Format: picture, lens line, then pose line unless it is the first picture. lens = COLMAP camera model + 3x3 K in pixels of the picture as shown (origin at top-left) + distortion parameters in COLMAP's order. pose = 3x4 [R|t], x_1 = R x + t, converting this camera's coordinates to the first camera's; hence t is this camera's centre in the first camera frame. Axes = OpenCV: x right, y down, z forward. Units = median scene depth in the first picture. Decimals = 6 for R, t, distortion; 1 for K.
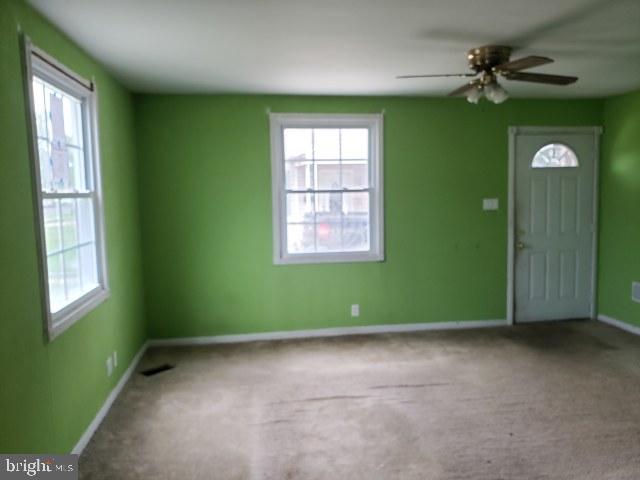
lens RADIAL K [[488.0, 0, 324.3], [0, 488.0, 243.0], [0, 0, 1]] dist [0.031656, -0.018022]
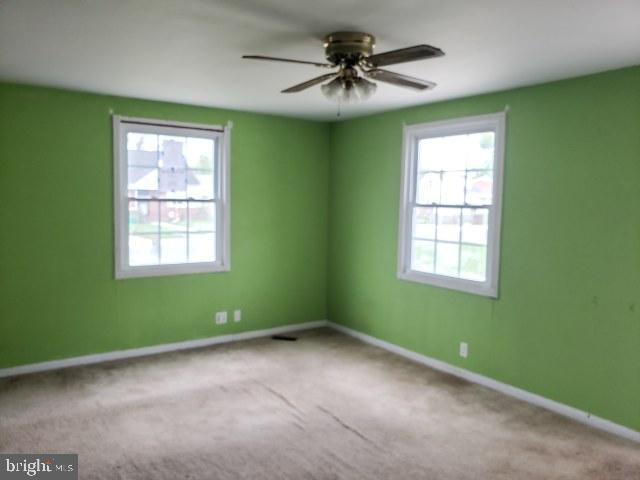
lens RADIAL K [[488.0, 0, 322.6], [0, 488.0, 238.1], [0, 0, 1]] dist [0.031656, -0.018022]
pose [[0.482448, 0.098602, -0.870357, 0.688131], [-0.127852, 0.990929, 0.041392, -0.057740], [0.866543, 0.091307, 0.490679, 0.378624]]
